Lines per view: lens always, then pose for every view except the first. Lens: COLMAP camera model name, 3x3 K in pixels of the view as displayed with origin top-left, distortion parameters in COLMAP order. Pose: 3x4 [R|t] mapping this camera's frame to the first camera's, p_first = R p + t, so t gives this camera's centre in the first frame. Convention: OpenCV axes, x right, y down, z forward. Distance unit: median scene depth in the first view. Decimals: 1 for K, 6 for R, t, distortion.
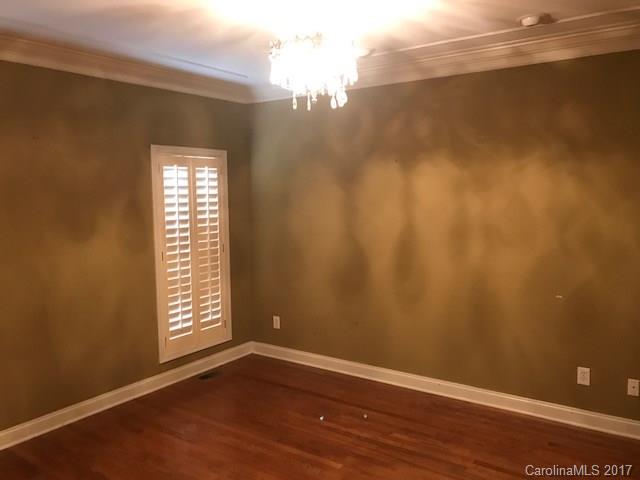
lens RADIAL K [[519.5, 0, 321.0], [0, 519.5, 238.9], [0, 0, 1]] dist [0.004356, -0.019621]
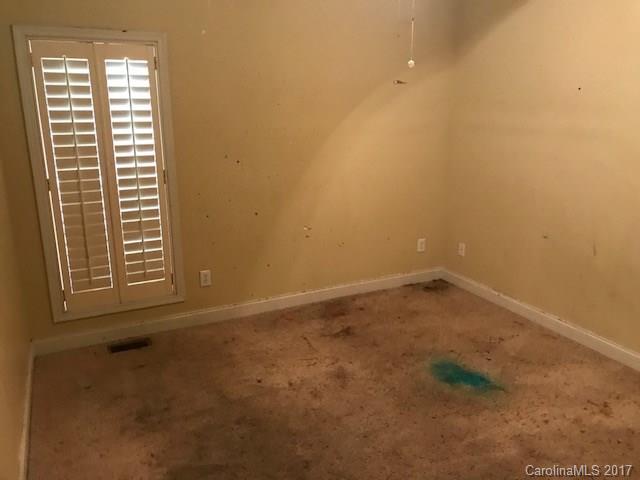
lens RADIAL K [[519.5, 0, 319.6], [0, 519.5, 240.7], [0, 0, 1]] dist [0.004356, -0.019621]
pose [[0.887889, 0.136984, -0.439190, 0.330649], [-0.054478, 0.979232, 0.195288, -0.048934], [0.456821, -0.149468, 0.876912, 0.464015]]
